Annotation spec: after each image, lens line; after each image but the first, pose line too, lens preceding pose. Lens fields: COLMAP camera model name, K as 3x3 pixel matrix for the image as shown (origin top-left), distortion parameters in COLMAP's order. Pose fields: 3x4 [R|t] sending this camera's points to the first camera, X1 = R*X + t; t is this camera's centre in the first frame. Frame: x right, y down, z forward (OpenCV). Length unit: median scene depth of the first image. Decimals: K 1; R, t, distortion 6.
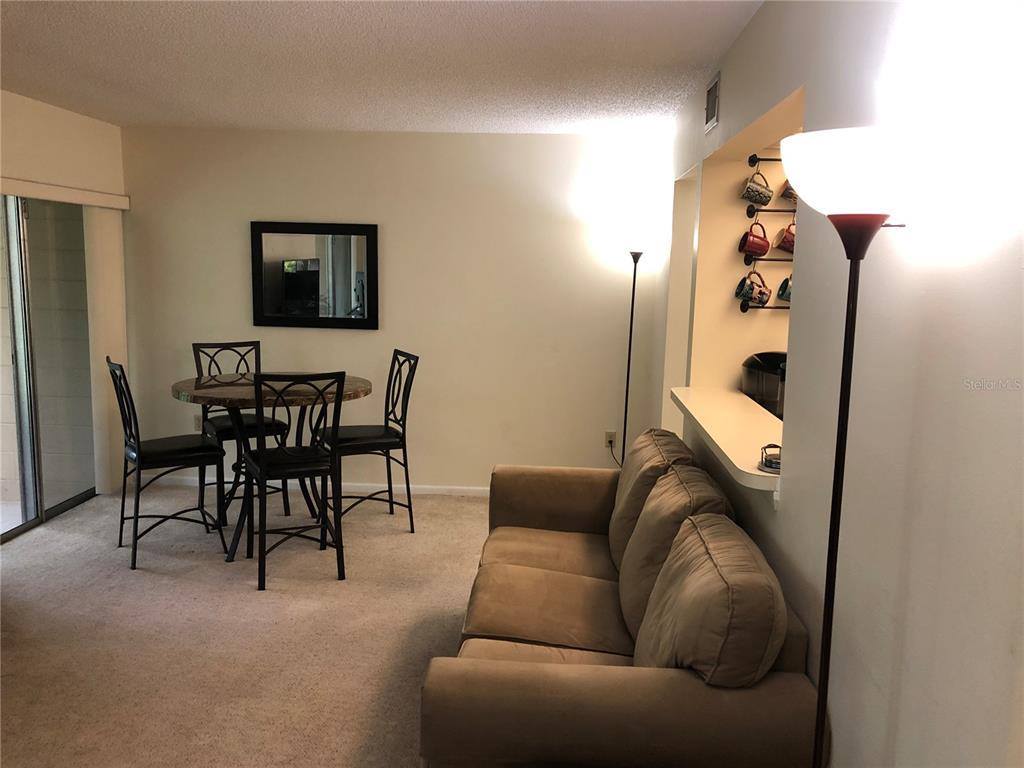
lens RADIAL K [[853.2, 0, 512.0], [0, 853.2, 384.0], [0, 0, 1]] dist [0.083387, -0.088444]
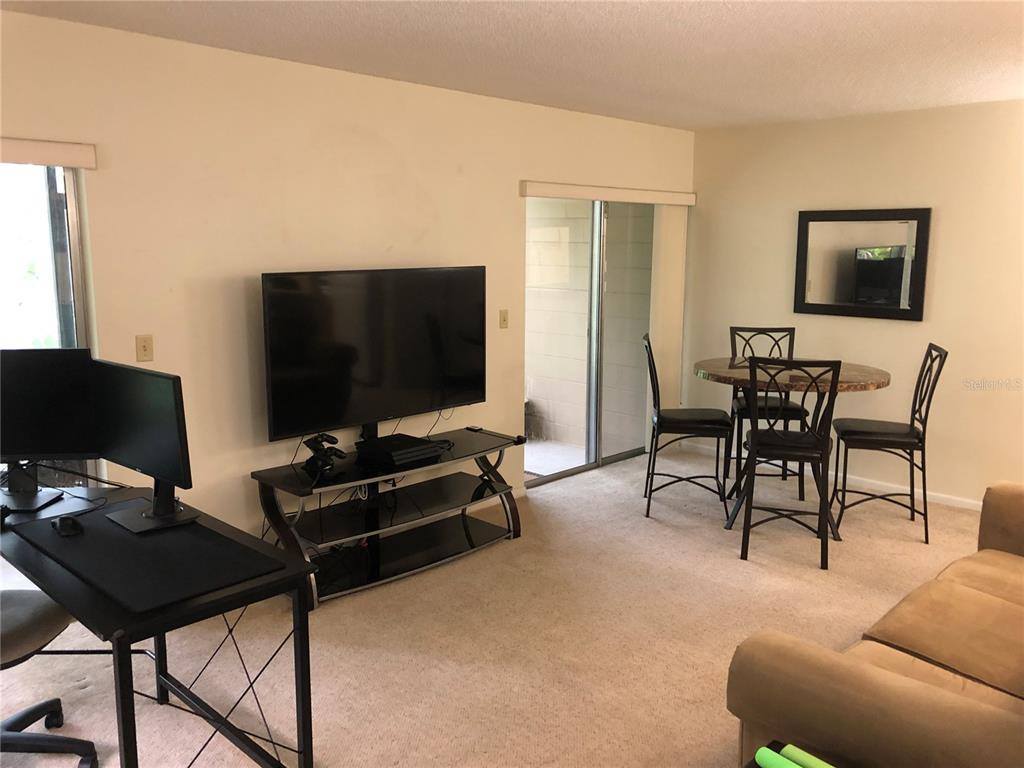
lens RADIAL K [[853.2, 0, 512.0], [0, 853.2, 384.0], [0, 0, 1]] dist [0.083387, -0.088444]
pose [[0.761330, 0.094610, -0.641425, 0.131860], [-0.087101, 0.995253, 0.043416, 0.001846], [0.642488, 0.022815, 0.765956, -0.001711]]
